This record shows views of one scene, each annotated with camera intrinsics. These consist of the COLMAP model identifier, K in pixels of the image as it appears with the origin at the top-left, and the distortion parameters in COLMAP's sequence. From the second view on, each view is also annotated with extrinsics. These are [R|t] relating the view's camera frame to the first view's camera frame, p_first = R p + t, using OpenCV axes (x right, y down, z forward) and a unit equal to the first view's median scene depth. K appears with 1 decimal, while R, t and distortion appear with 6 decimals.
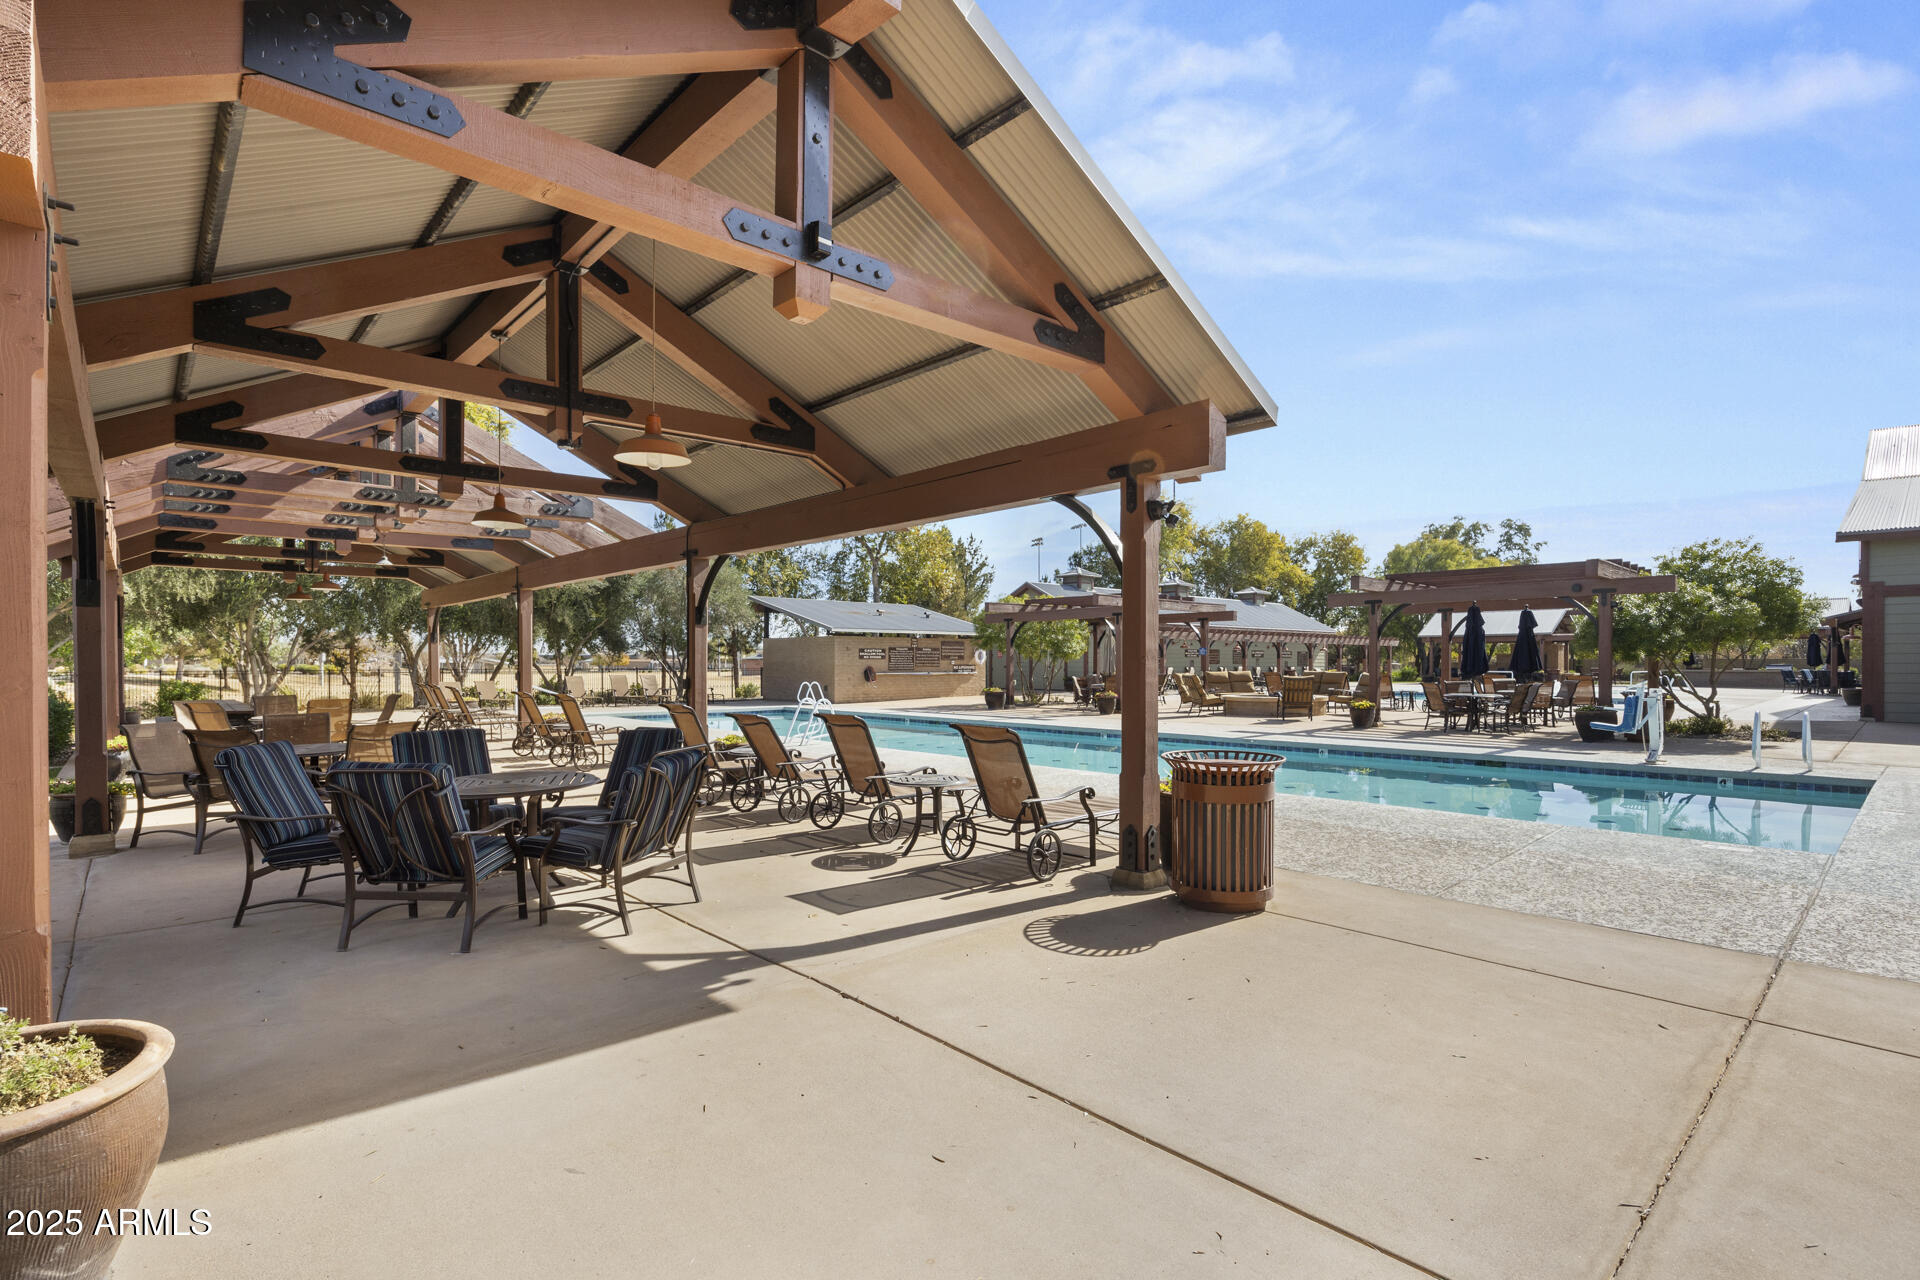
lens RADIAL K [[922.4, 0, 960.6], [0, 922.4, 658.3], [0, 0, 1]] dist [-0.002639, 0.000500]
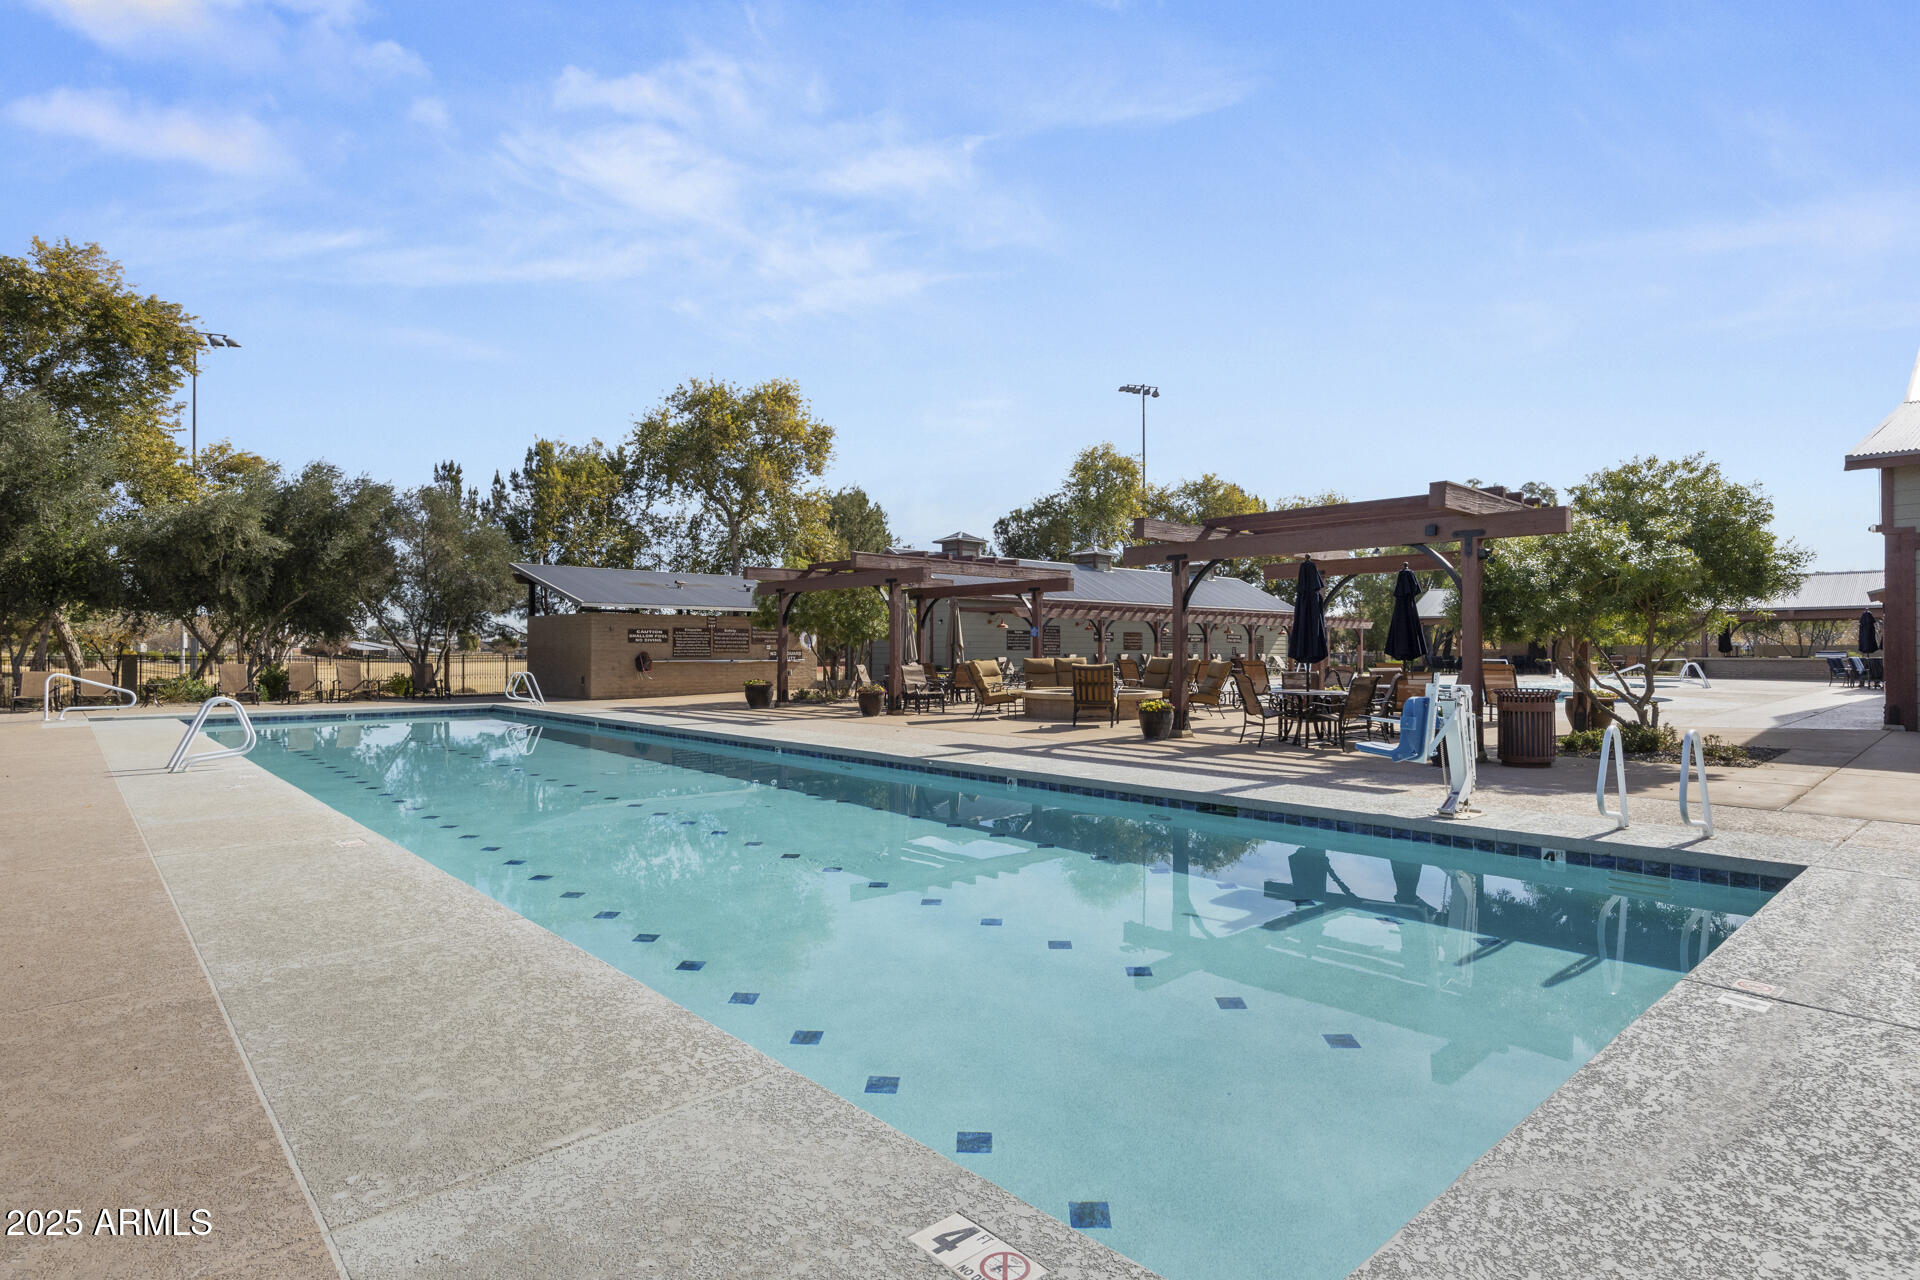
lens RADIAL K [[1013.8, 0, 958.8], [0, 1013.8, 635.2], [0, 0, 1]] dist [-0.000595, -0.001597]
pose [[0.999978, 0.000257, -0.006602, 0.212789], [-0.000326, 0.999946, -0.010375, 0.004023], [0.006599, 0.010377, 0.999924, 0.174113]]
